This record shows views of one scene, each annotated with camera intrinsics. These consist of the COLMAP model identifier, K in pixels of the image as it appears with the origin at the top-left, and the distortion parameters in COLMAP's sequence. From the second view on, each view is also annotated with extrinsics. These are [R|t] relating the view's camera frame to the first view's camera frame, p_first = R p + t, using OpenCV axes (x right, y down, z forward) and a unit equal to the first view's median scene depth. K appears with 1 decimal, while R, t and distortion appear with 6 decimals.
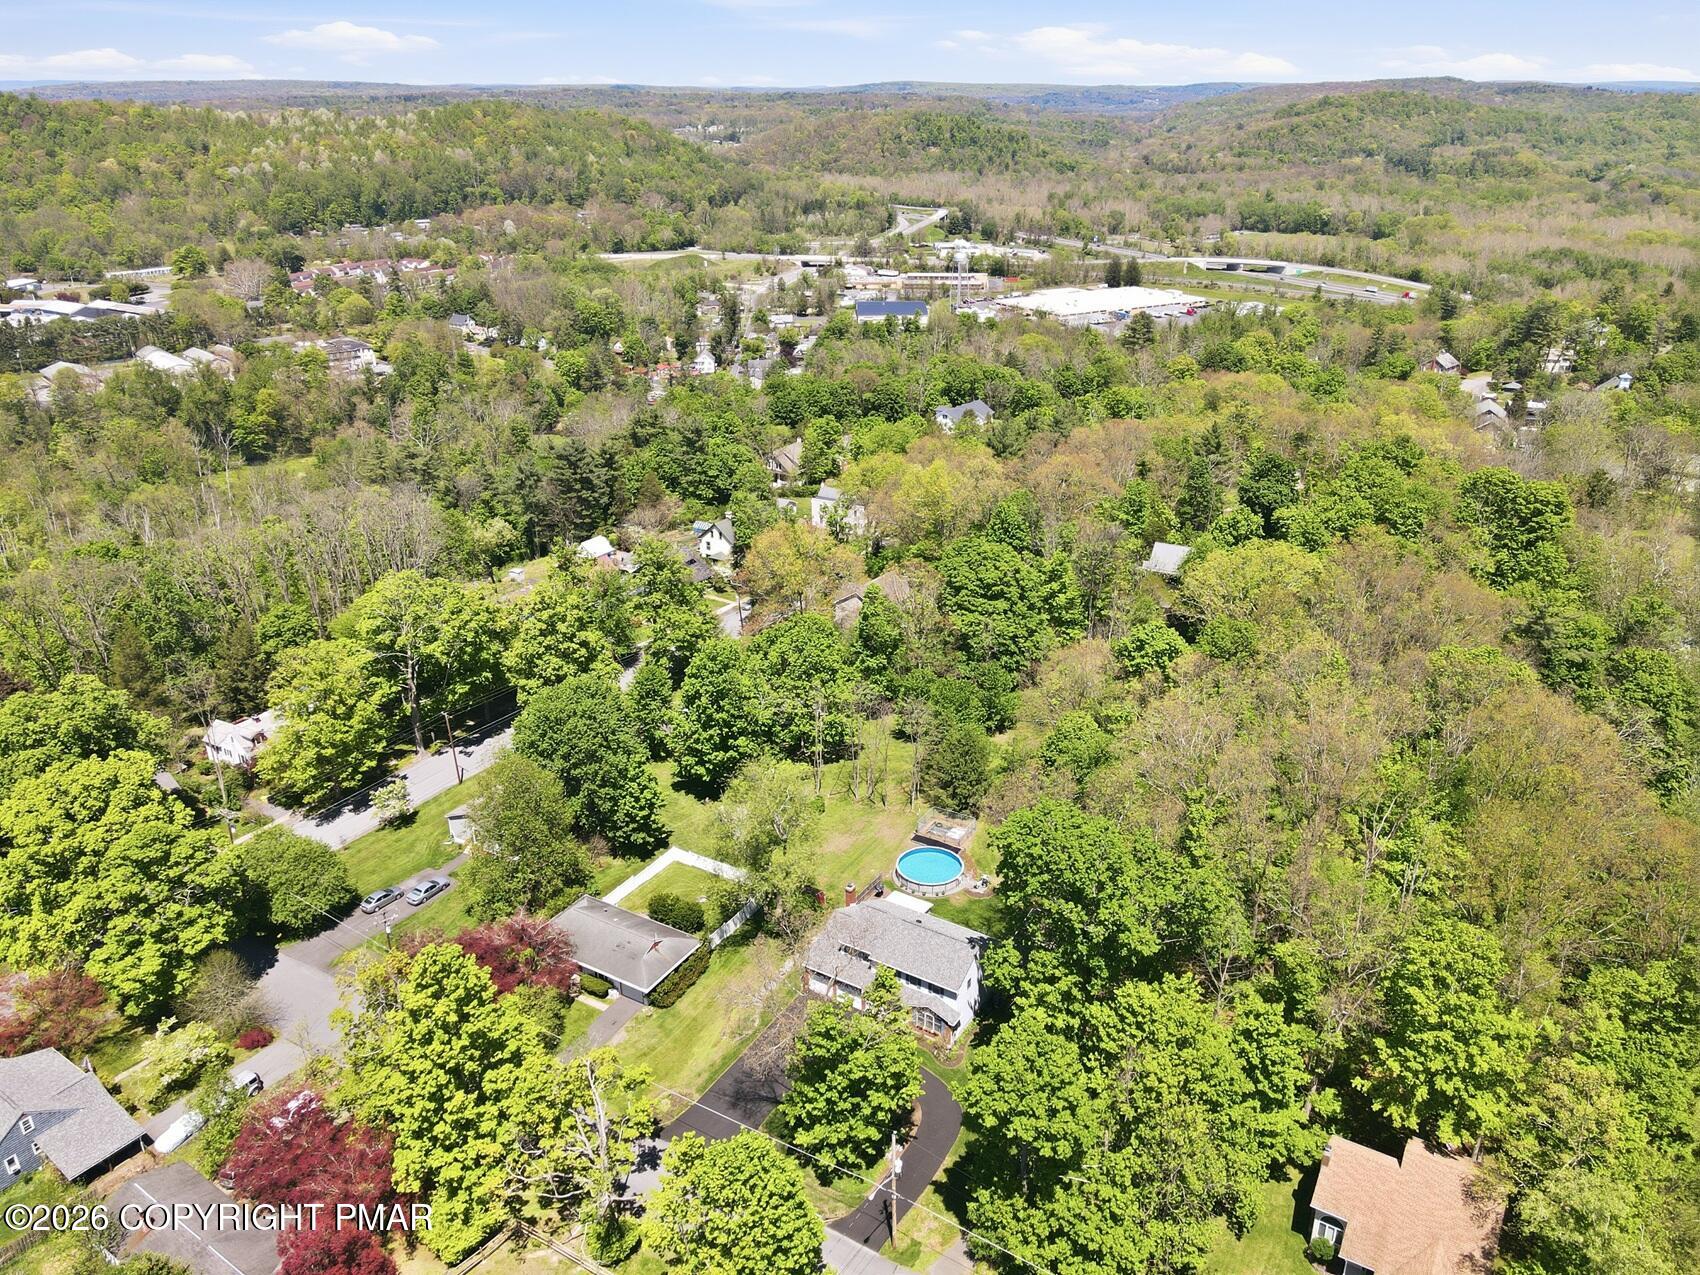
lens RADIAL K [[1241.5, 0, 854.8], [0, 1241.5, 634.5], [0, 0, 1]] dist [-0.013824, 0.055011]
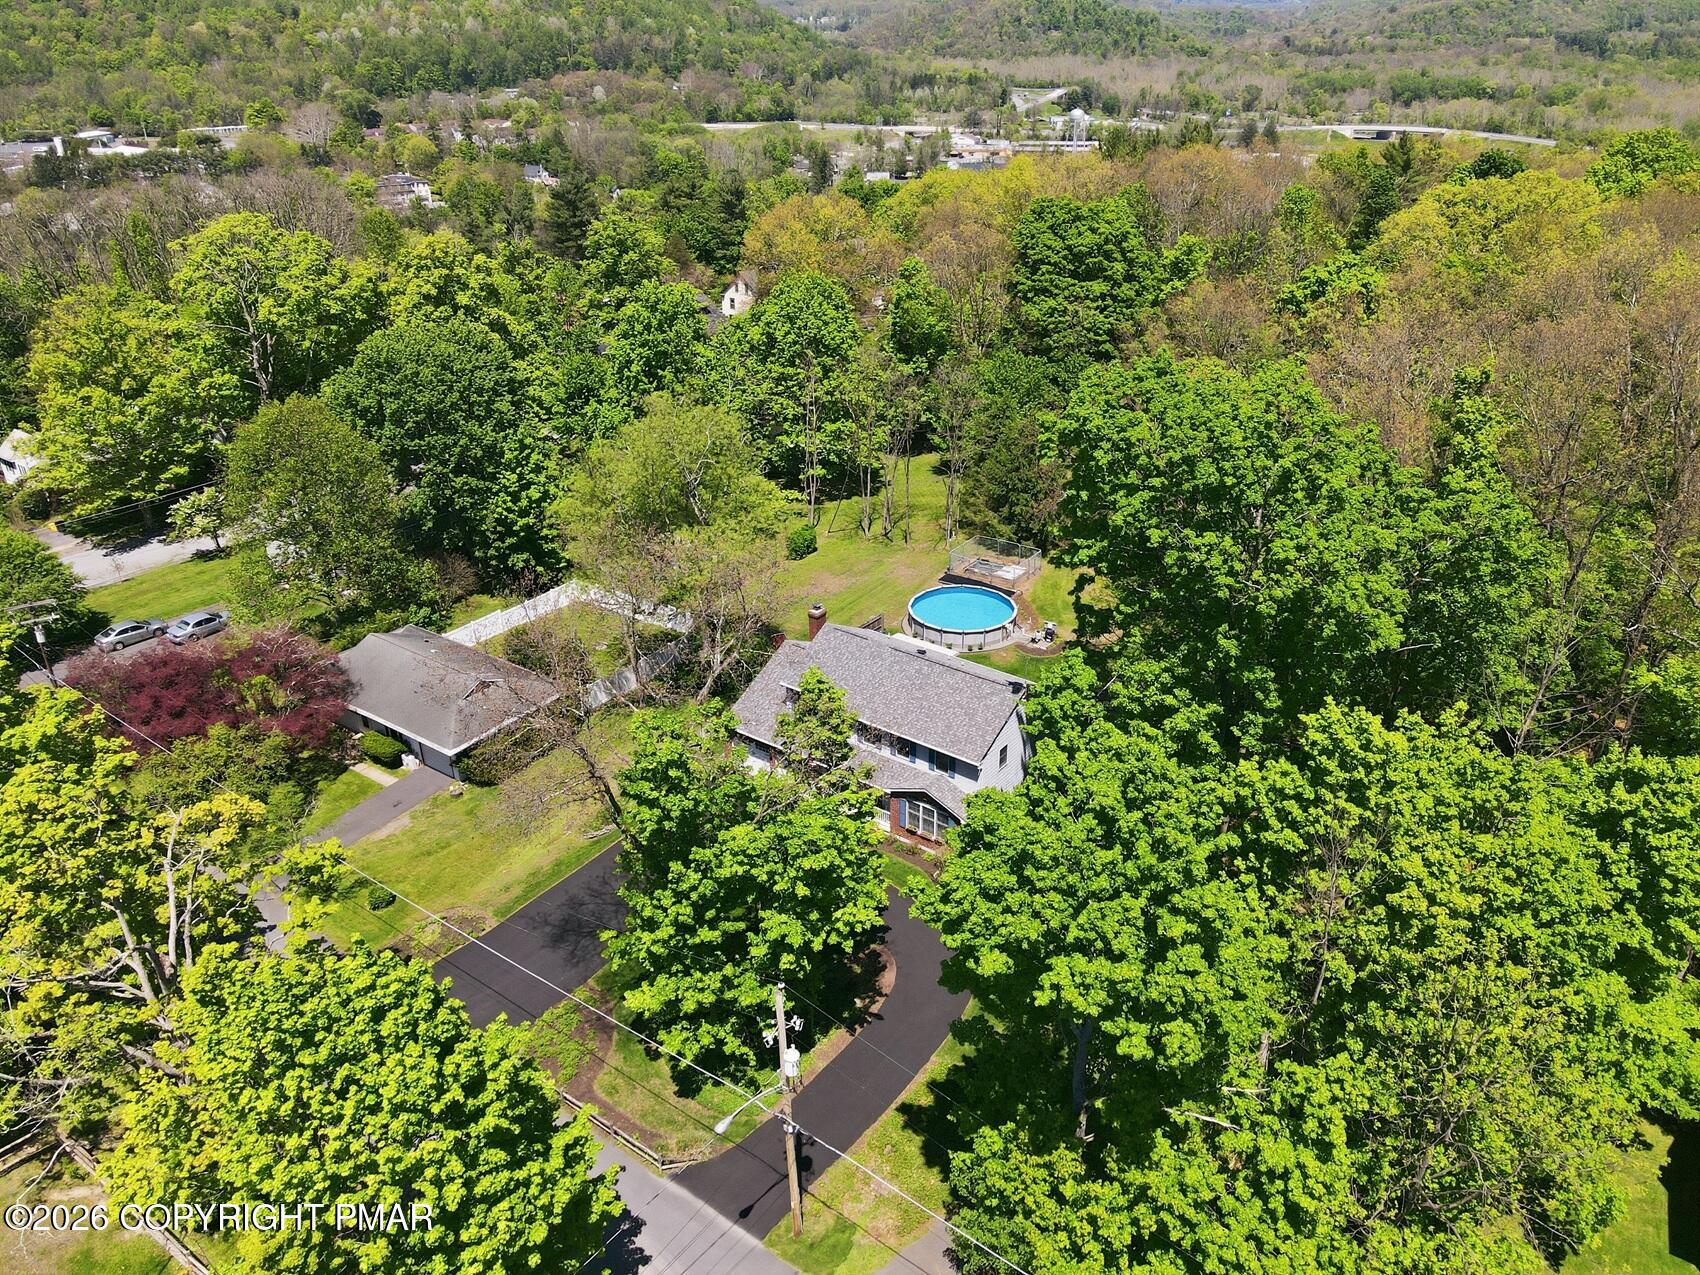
lens RADIAL K [[1241.5, 0, 854.8], [0, 1241.5, 634.5], [0, 0, 1]] dist [-0.013824, 0.055011]
pose [[0.996178, 0.033895, -0.080497, 0.056625], [-0.028930, 0.997653, 0.062063, 0.160515], [0.082411, -0.059497, 0.994821, 0.369511]]
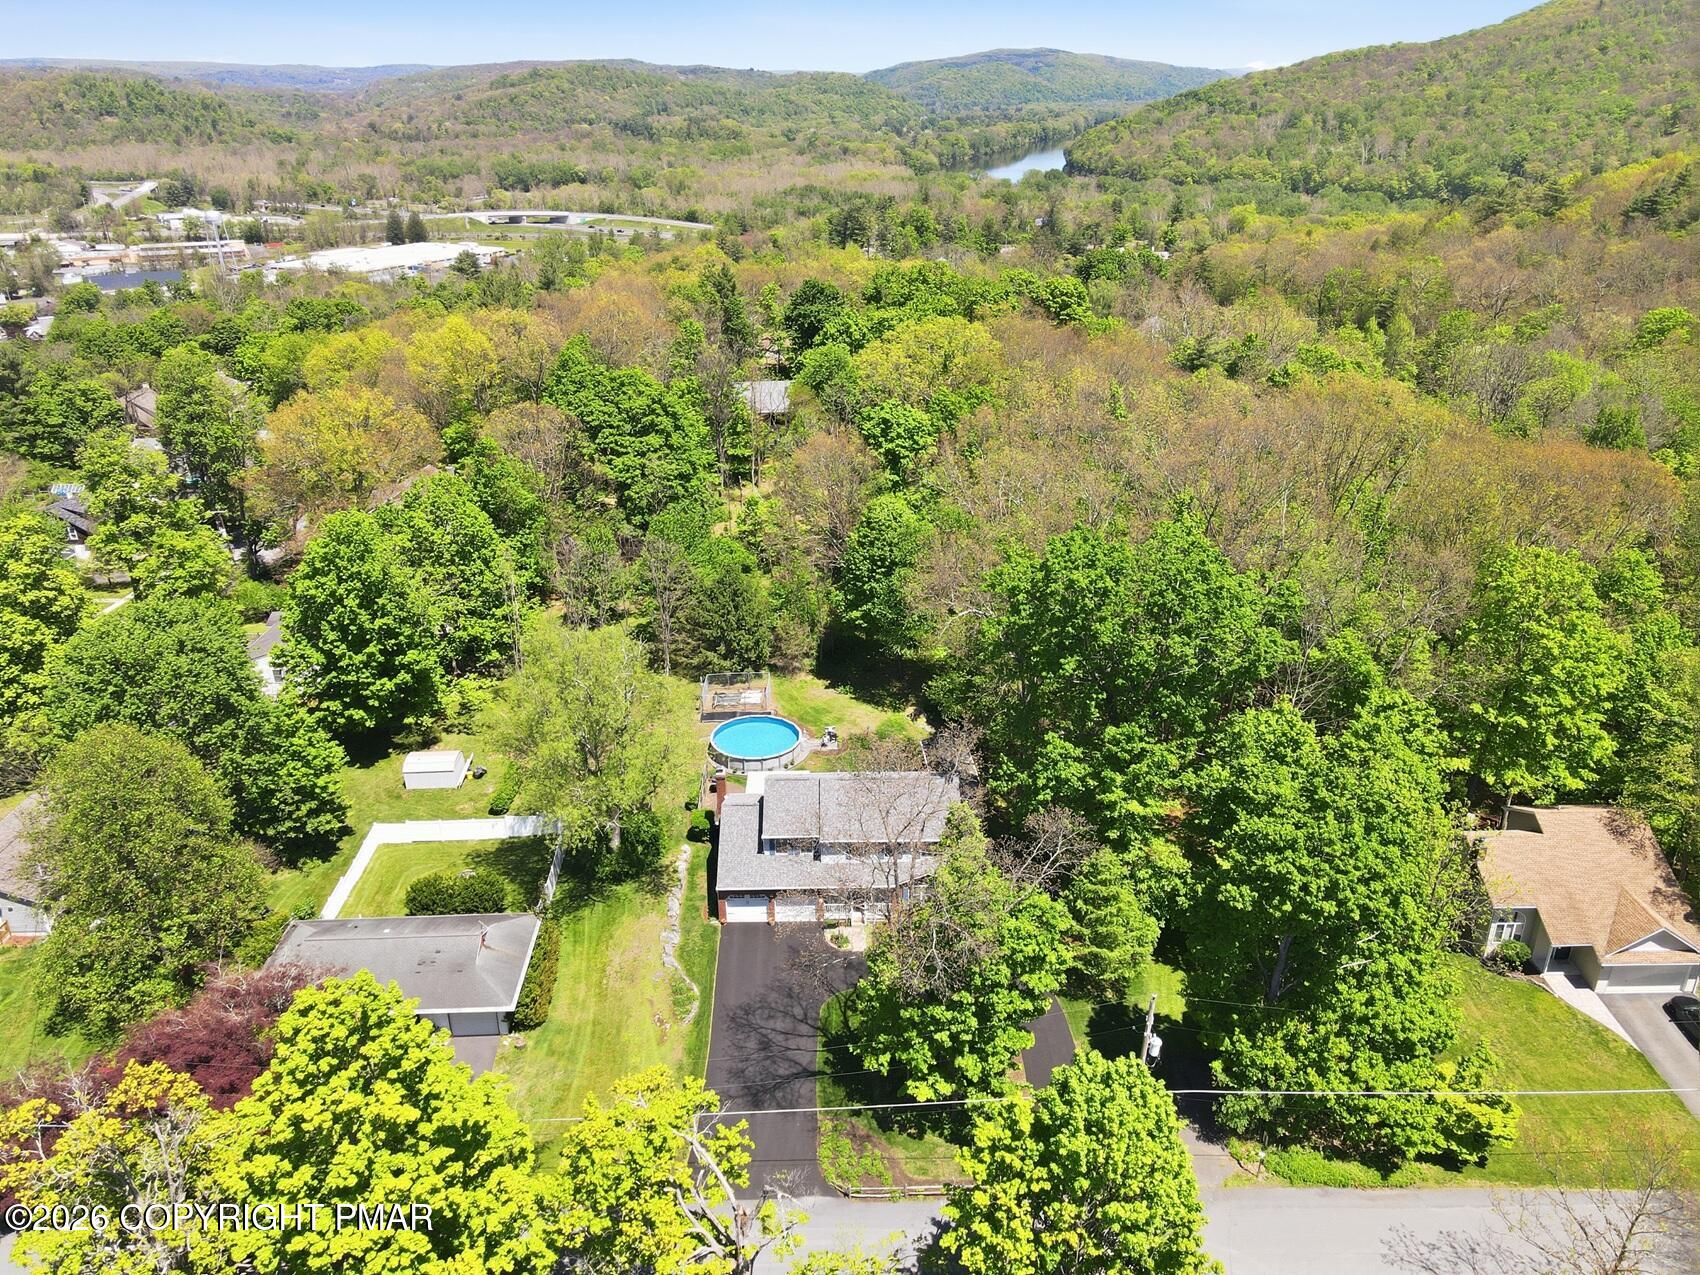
lens RADIAL K [[1247.5, 0, 850.1], [0, 1247.5, 633.5], [0, 0, 1]] dist [0.004761, 0.010513]
pose [[0.839366, -0.216990, 0.498378, -0.249125], [0.213315, 0.974808, 0.065161, 0.088185], [-0.499962, 0.051617, 0.864508, 0.320517]]
